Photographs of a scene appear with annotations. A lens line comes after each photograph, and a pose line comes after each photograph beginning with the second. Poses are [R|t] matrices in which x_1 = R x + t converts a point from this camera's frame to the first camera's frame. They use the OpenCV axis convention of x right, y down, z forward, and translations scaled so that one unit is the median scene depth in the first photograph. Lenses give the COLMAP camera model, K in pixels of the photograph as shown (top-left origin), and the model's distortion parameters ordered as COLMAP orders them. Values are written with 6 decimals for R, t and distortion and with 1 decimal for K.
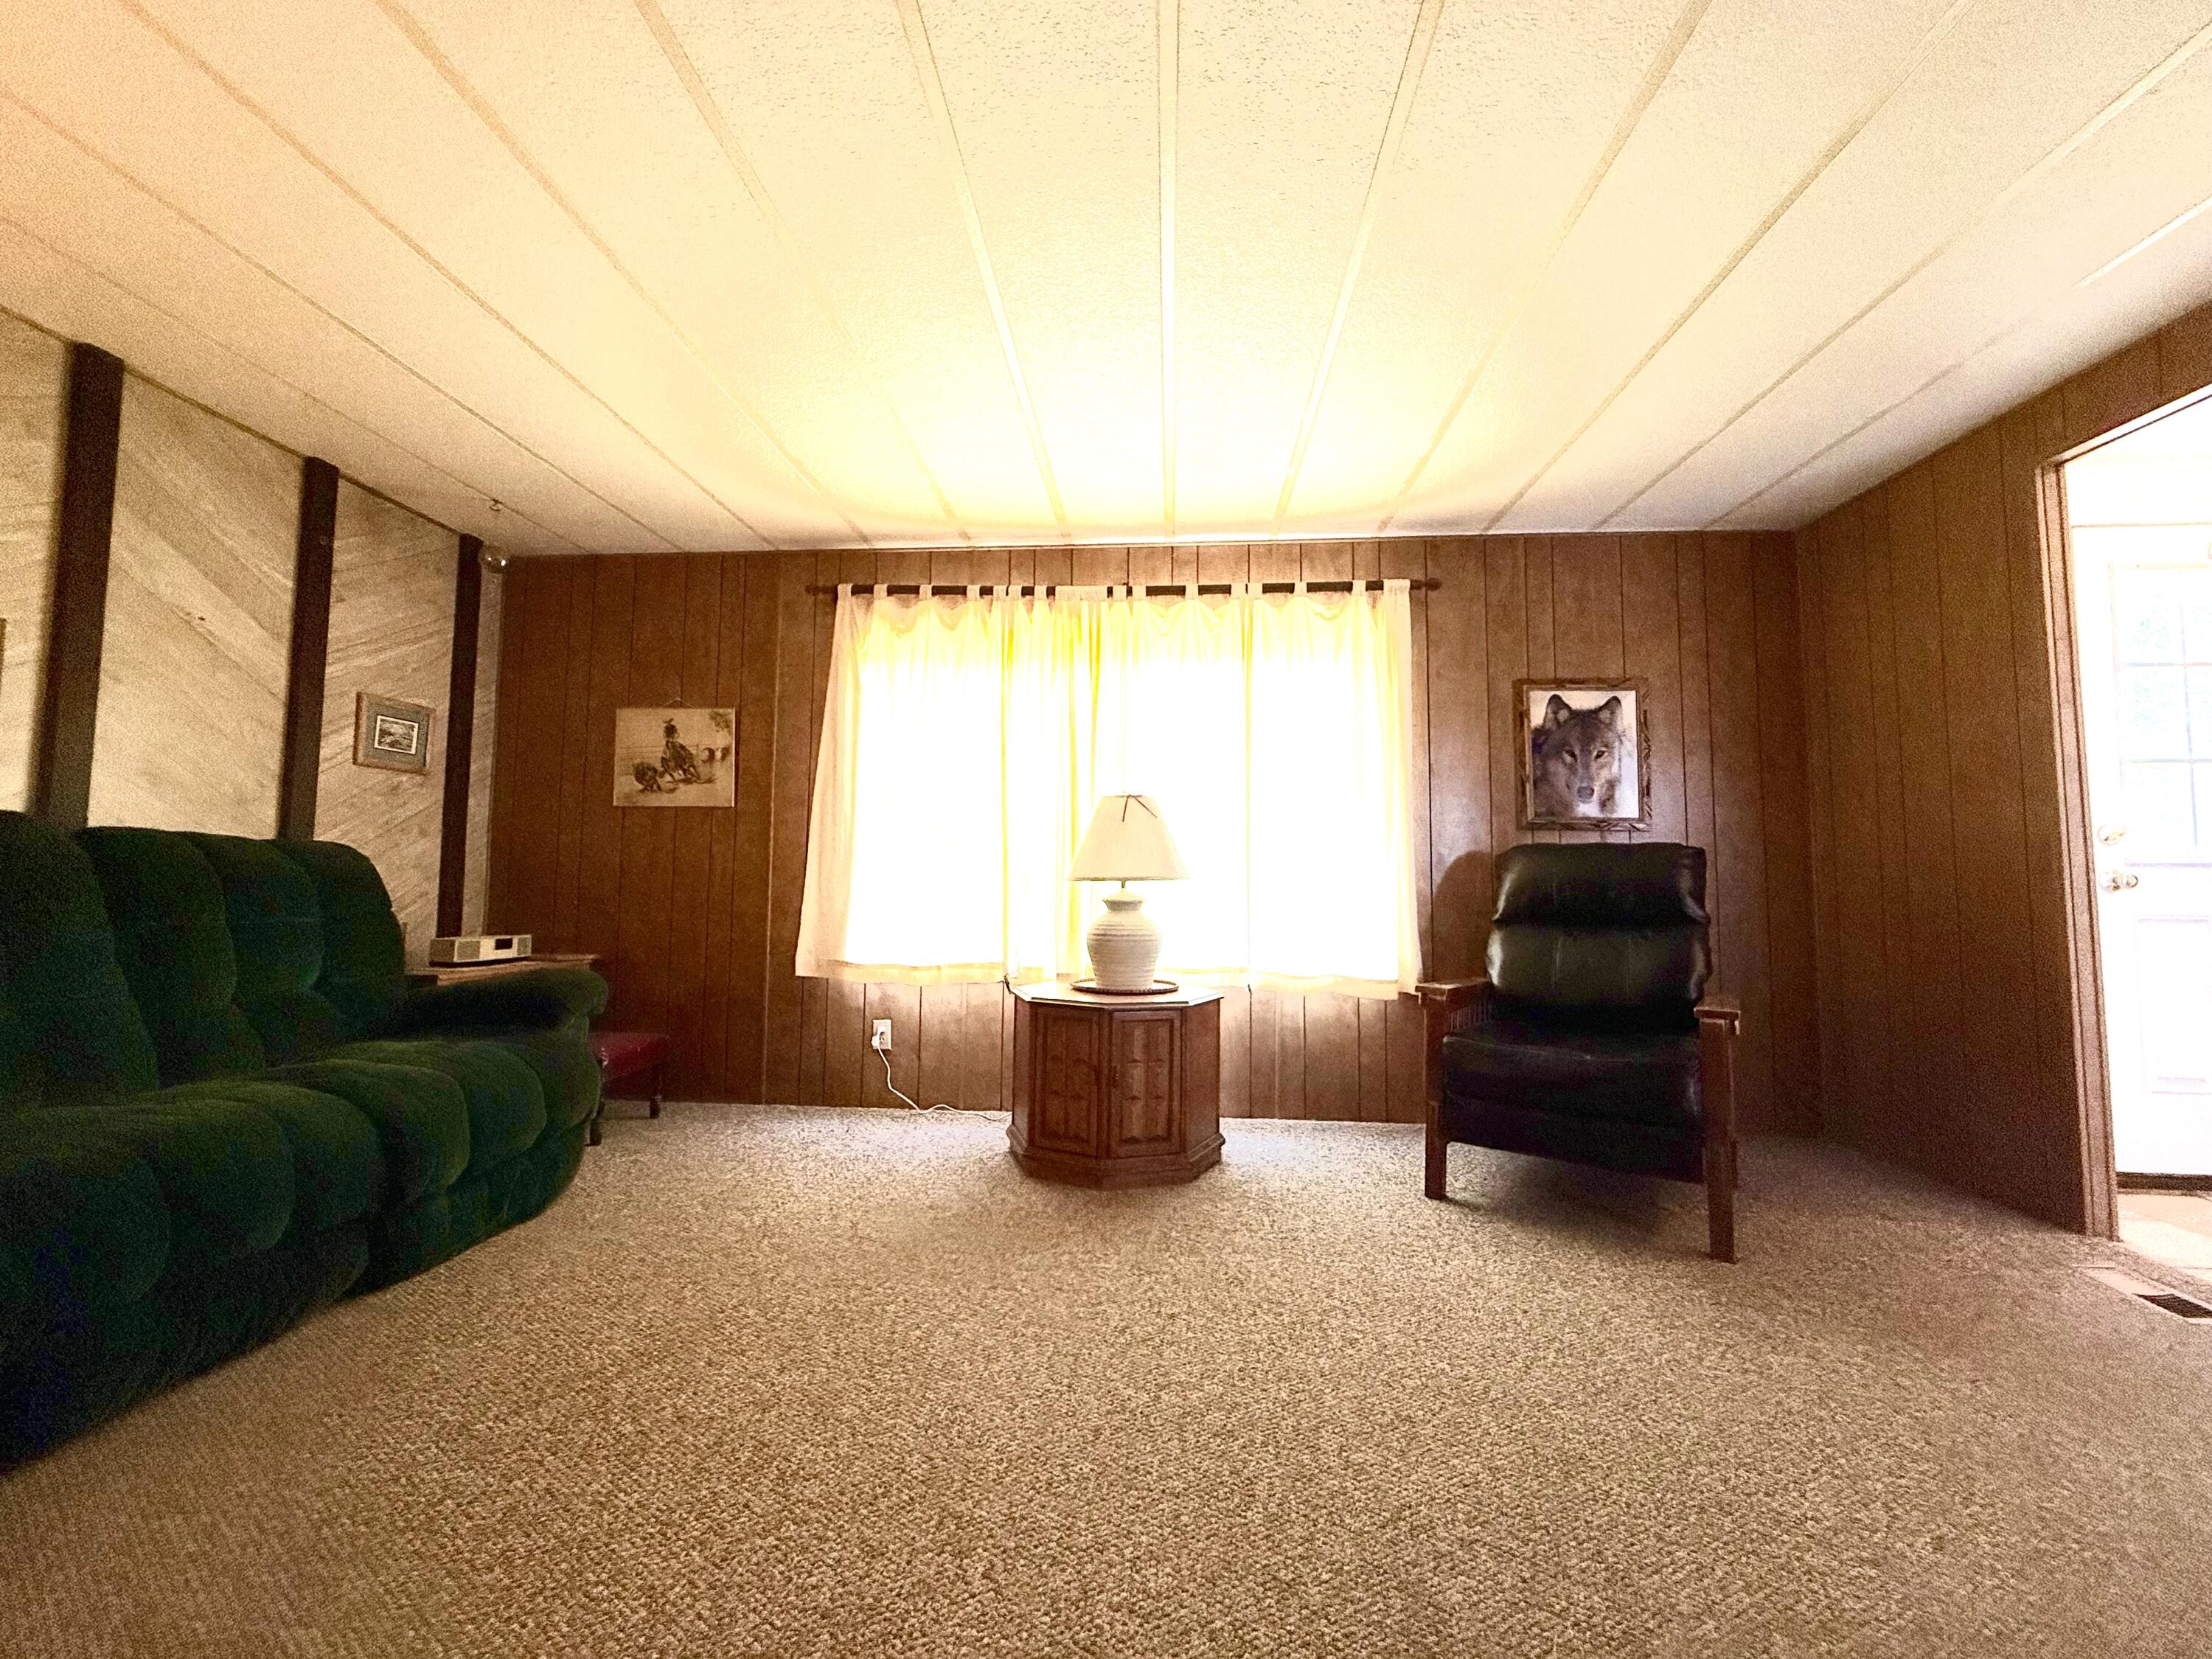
lens RADIAL K [[880.7, 0, 1106.8], [0, 880.7, 826.4], [0, 0, 1]] dist [-0.000439, -0.000049]
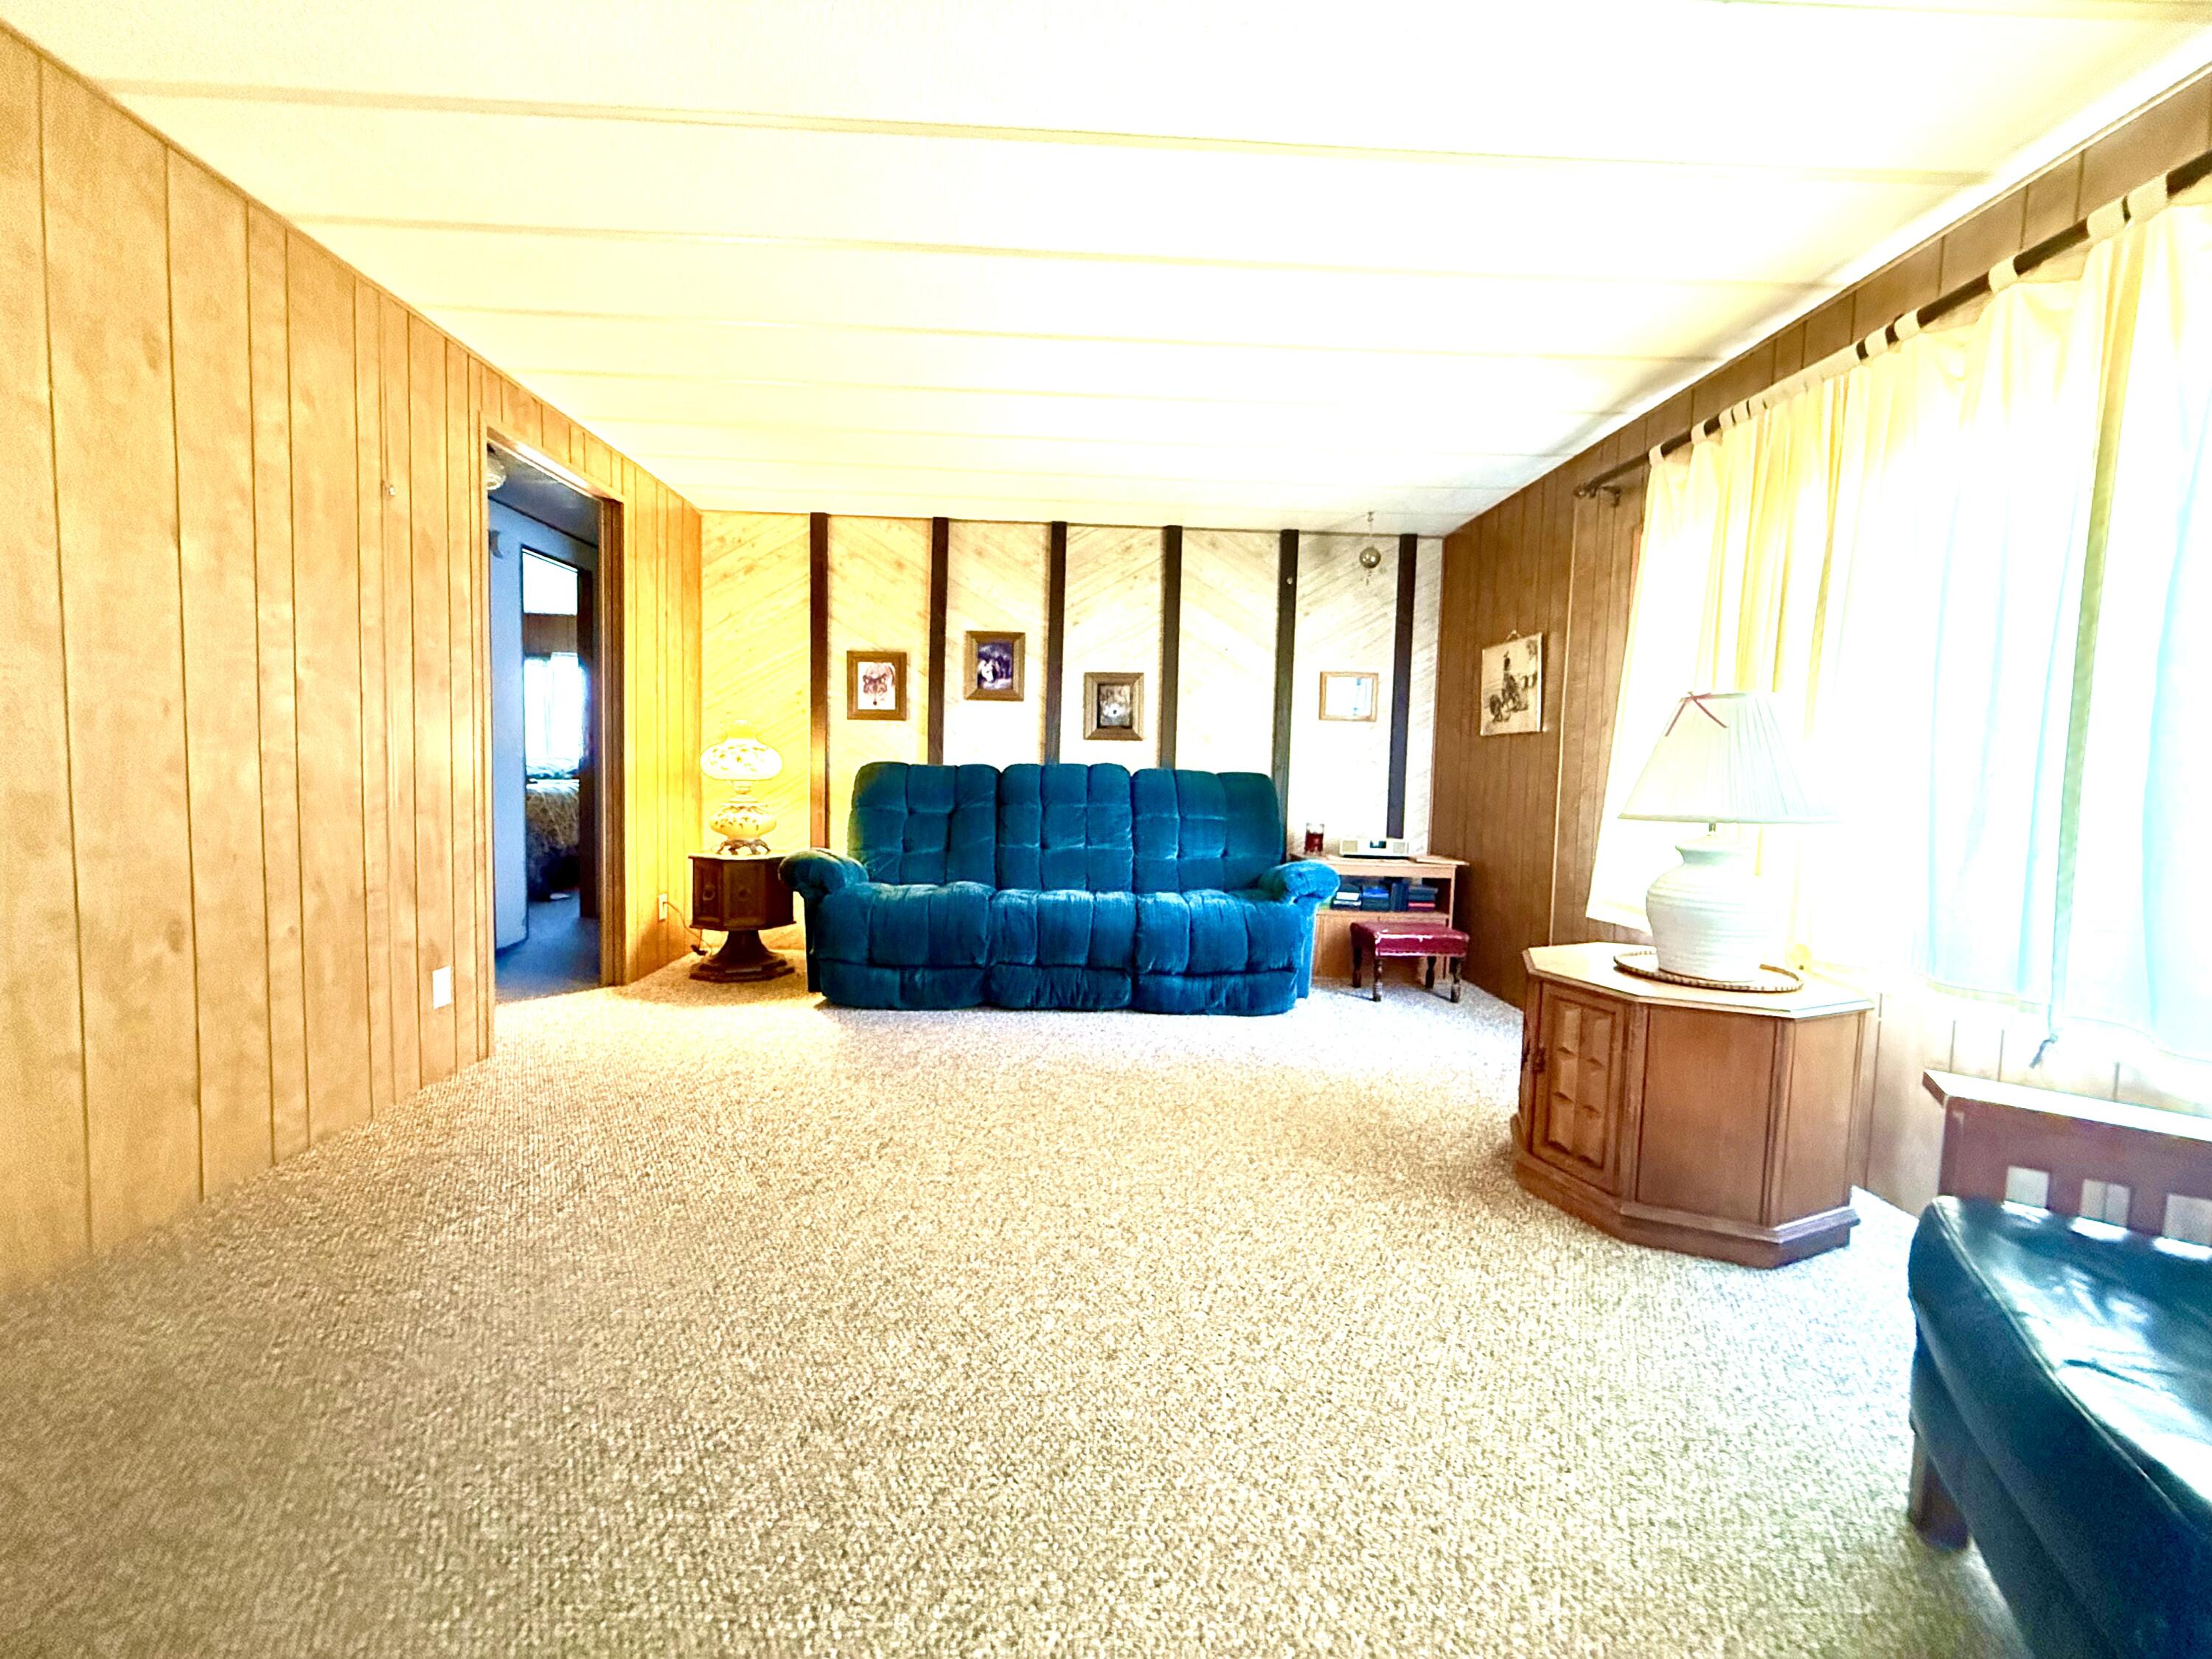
lens RADIAL K [[880.7, 0, 1098.4], [0, 880.7, 825.2], [0, 0, 1]] dist [-0.000439, -0.000049]
pose [[0.117725, 0.057291, -0.991392, 0.643548], [0.041305, 0.997188, 0.062531, 0.001755], [0.992187, -0.048311, 0.115028, 0.443031]]
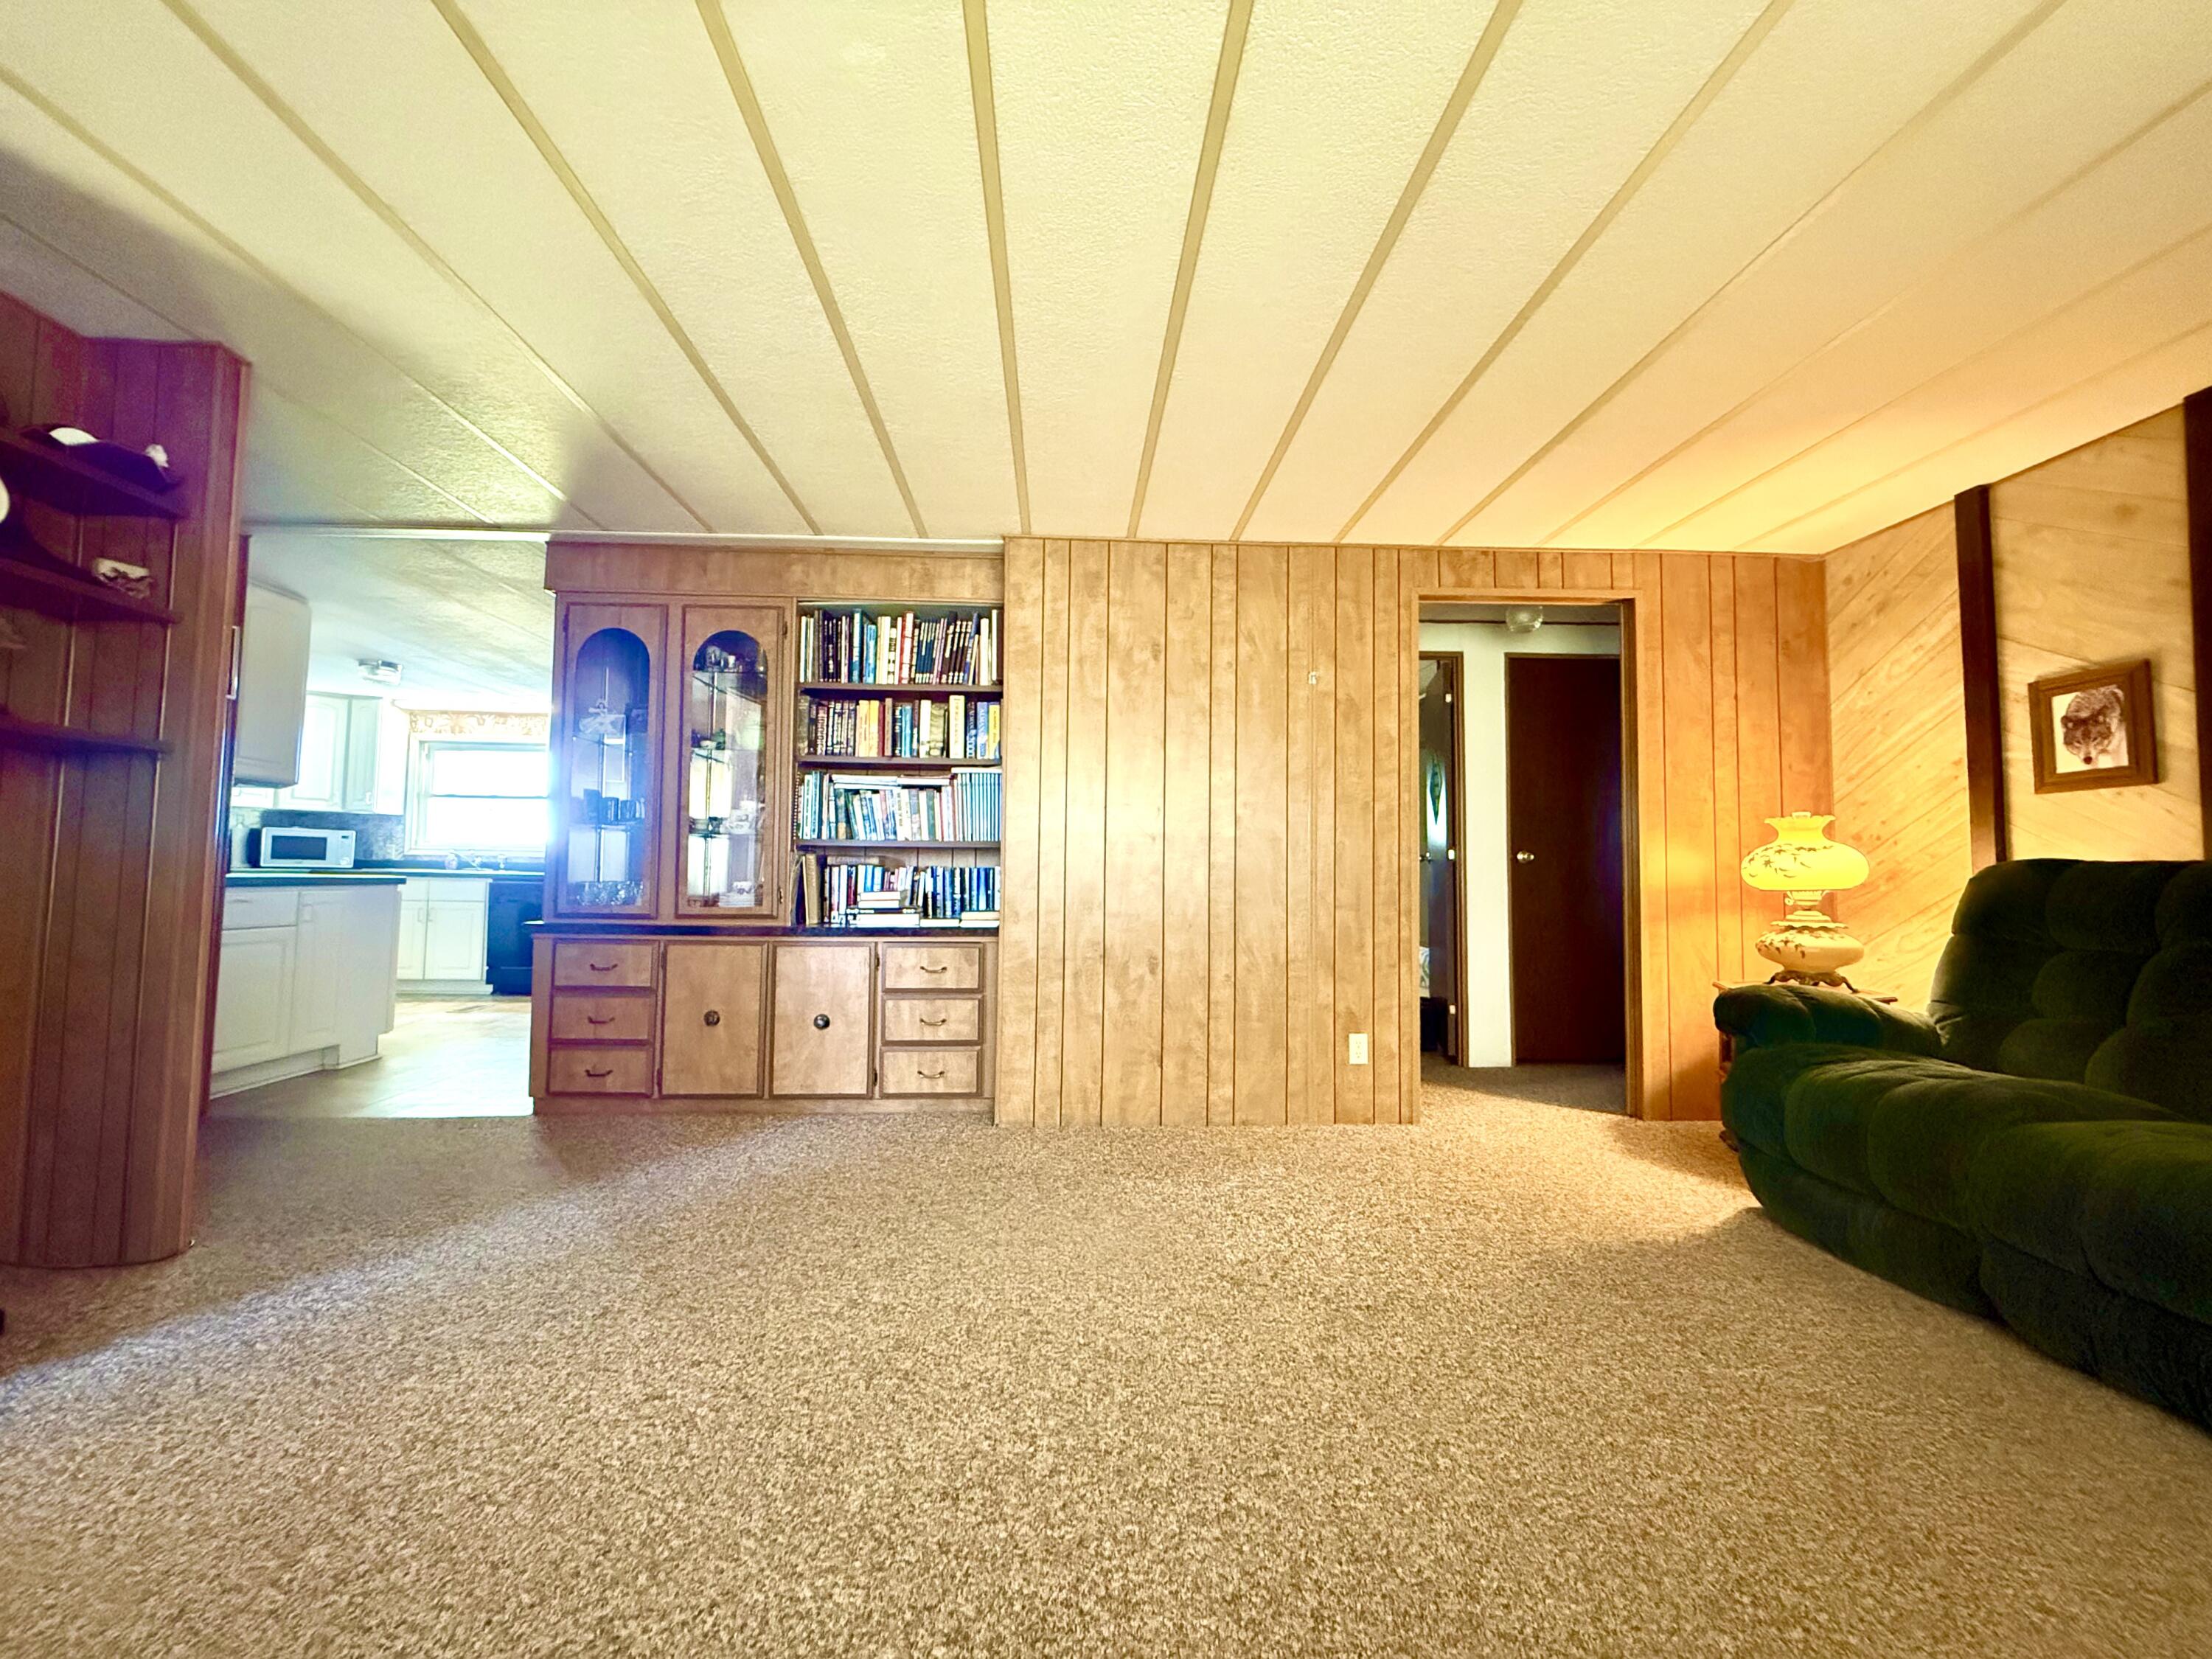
lens RADIAL K [[880.7, 0, 1103.7], [0, 880.7, 825.6], [0, 0, 1]] dist [-0.000439, -0.000049]
pose [[-0.991365, -0.027246, -0.128270, 0.160047], [-0.011547, 0.992514, -0.121582, 0.052793], [0.130622, -0.119051, -0.984259, 0.971607]]
